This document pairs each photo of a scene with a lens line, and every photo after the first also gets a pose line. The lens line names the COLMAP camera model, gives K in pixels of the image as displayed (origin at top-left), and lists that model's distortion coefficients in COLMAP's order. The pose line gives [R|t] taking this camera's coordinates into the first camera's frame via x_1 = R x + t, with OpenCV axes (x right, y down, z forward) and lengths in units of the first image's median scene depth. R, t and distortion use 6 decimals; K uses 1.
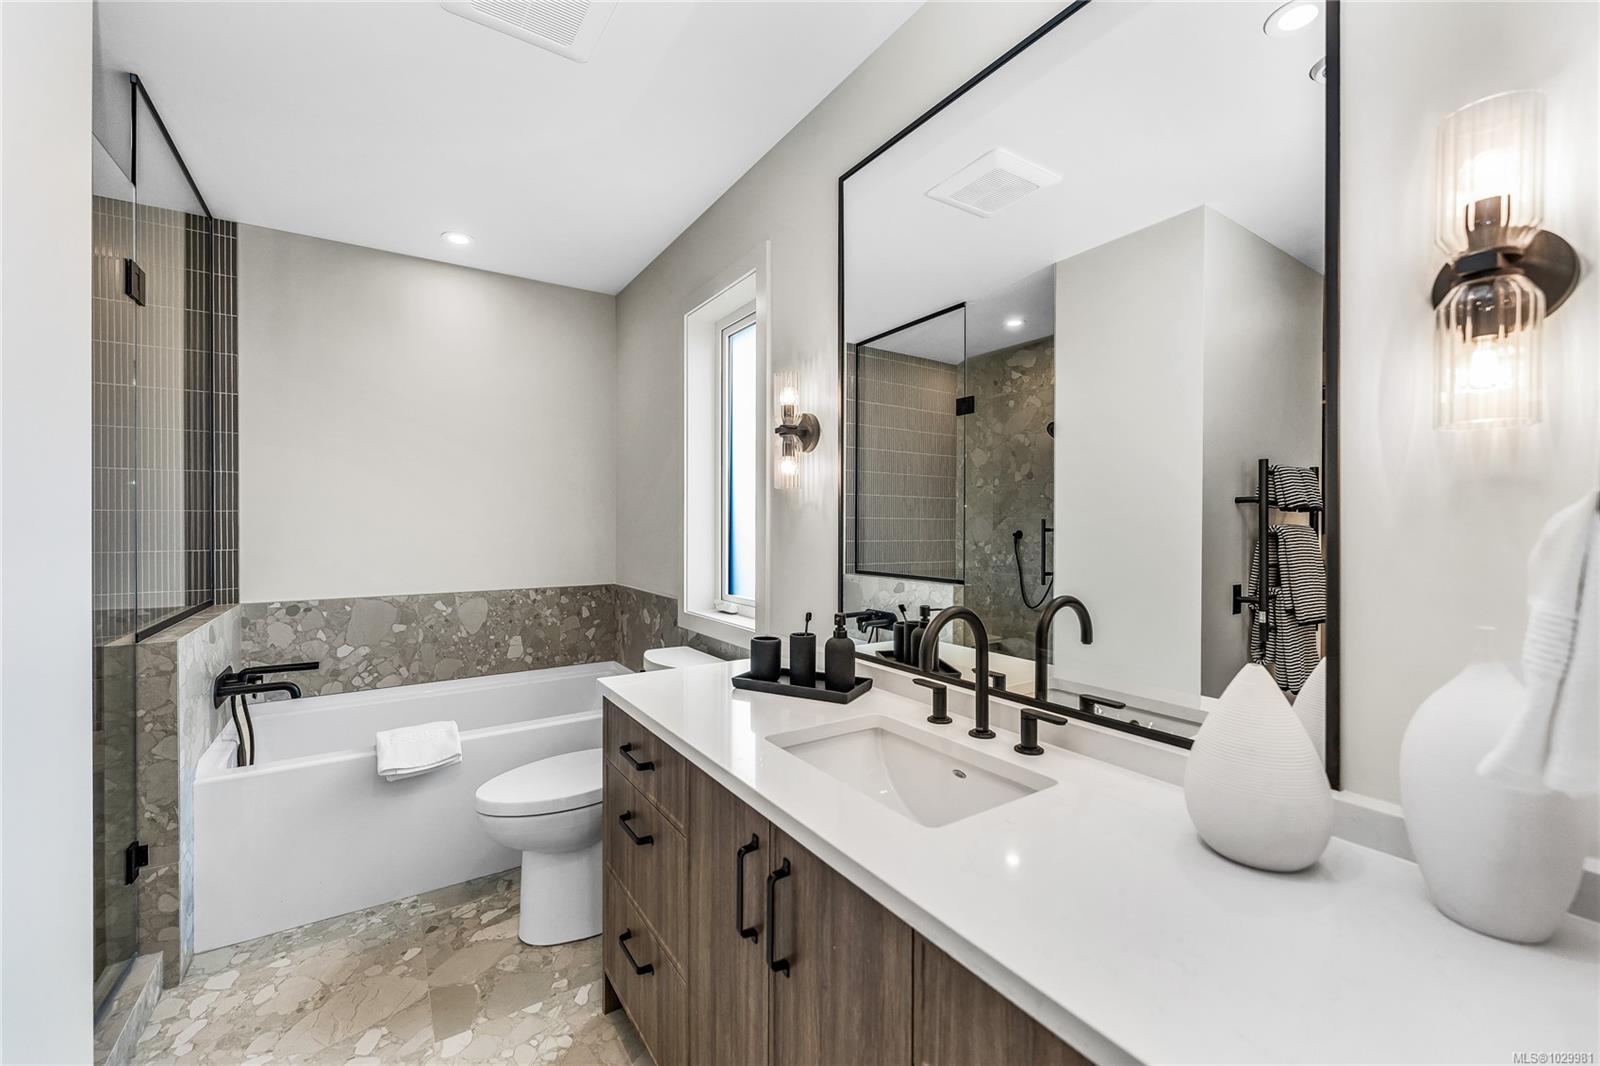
lens RADIAL K [[645.4, 0, 770.9], [0, 645.4, 528.4], [0, 0, 1]] dist [0.000819, 0.000192]
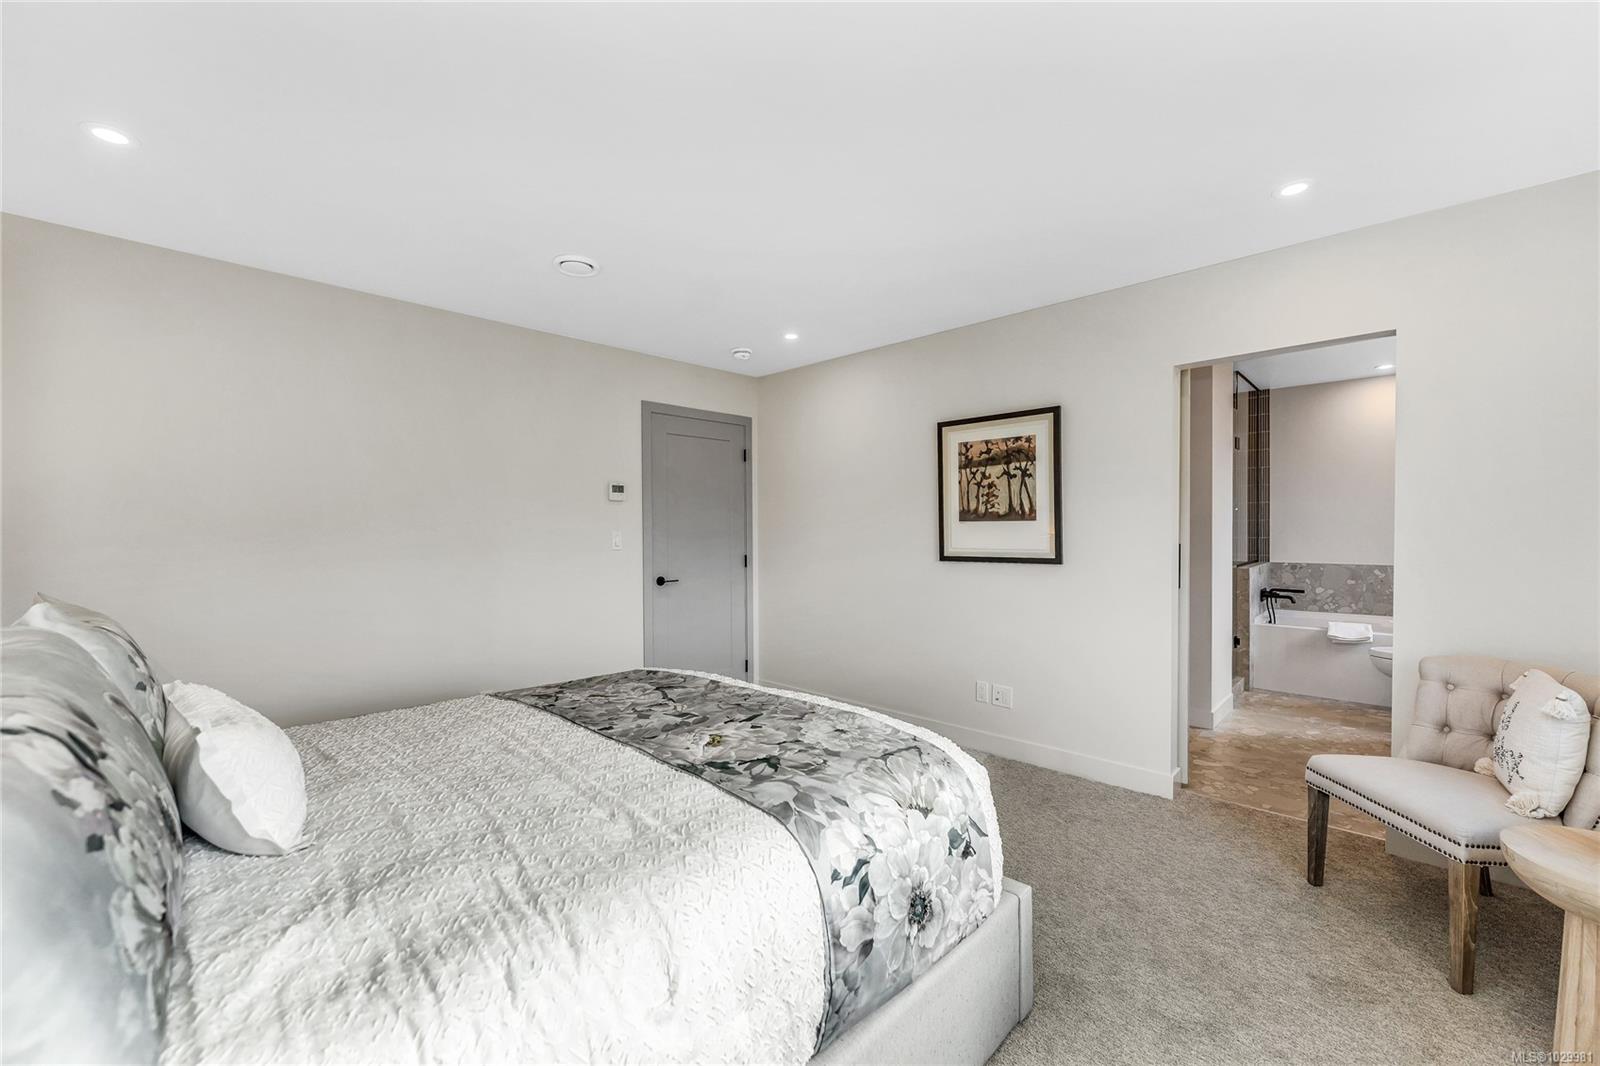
lens RADIAL K [[649.1, 0, 800.0], [0, 649.1, 533.0], [0, 0, 1]] dist [-0.018471, 0.000093]
pose [[0.254263, 0.011963, -0.967061, 0.817912], [0.003069, 0.999908, 0.013176, -0.014354], [0.967130, -0.006318, 0.254203, -1.018419]]
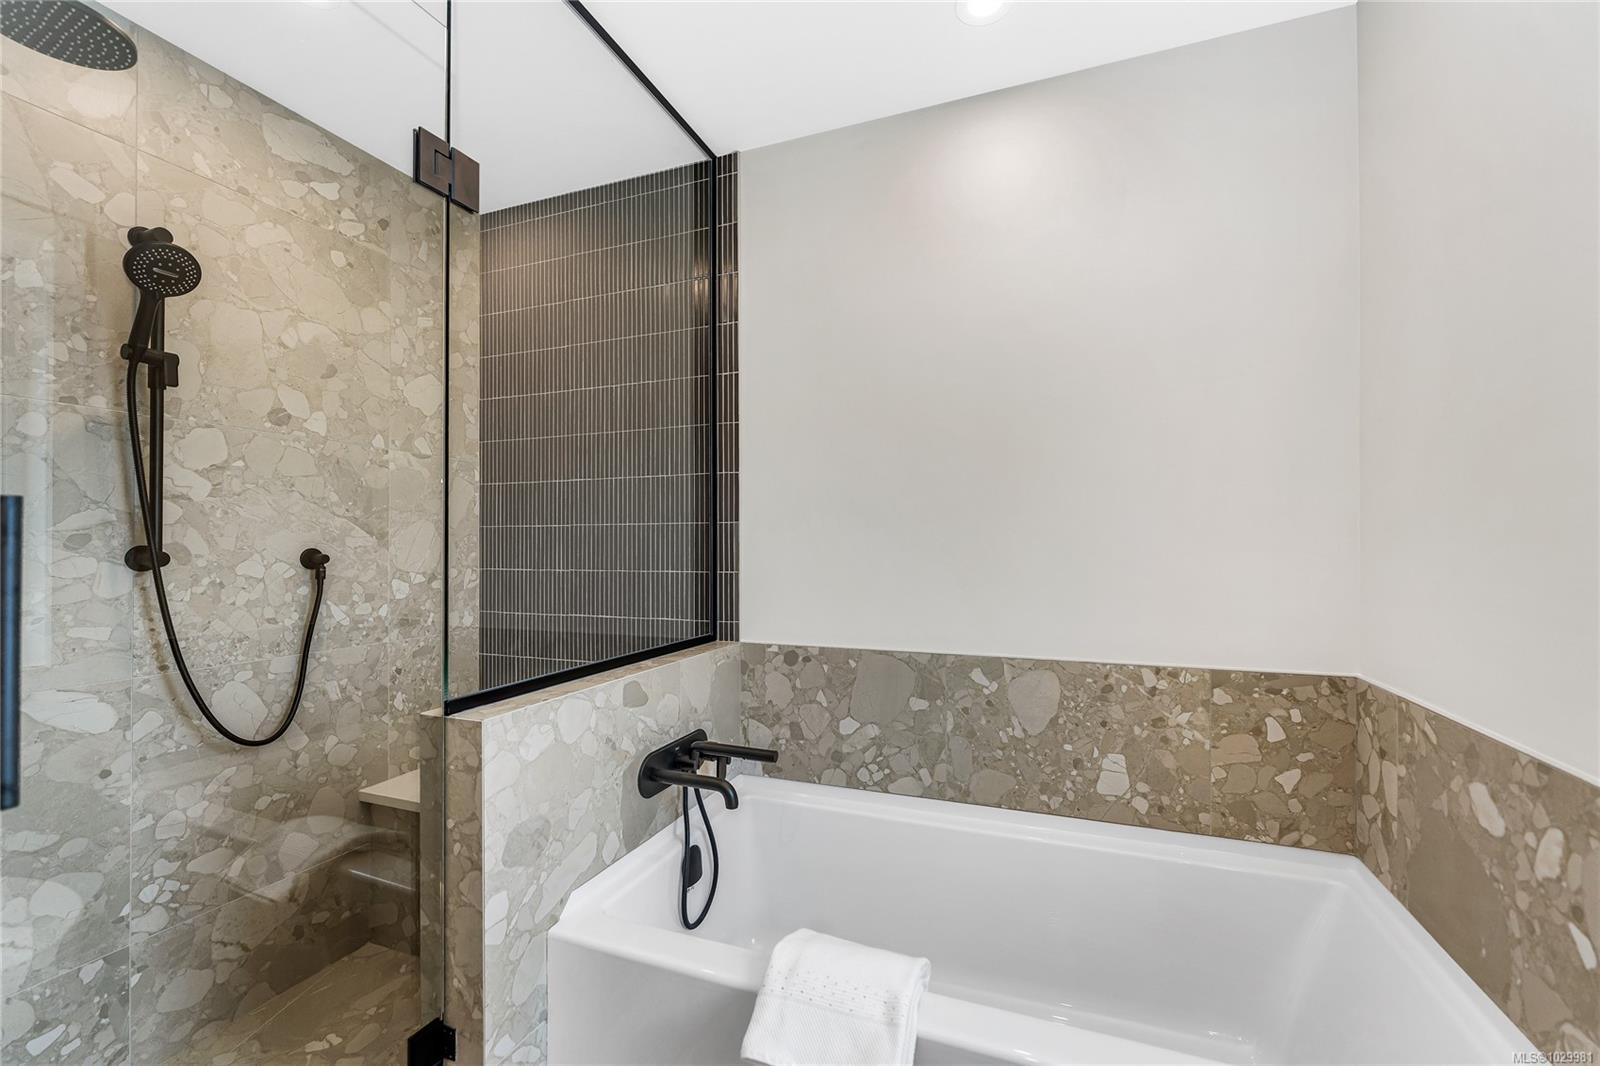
lens RADIAL K [[644.4, 0, 800.0], [0, 644.4, 540.5], [0, 0, 1]] dist [-0.000917, 0.000055]
pose [[0.596296, -0.004817, -0.802750, -0.147364], [-0.004670, 0.999944, -0.009470, 0.001628], [0.802751, 0.009396, 0.596240, 0.555511]]
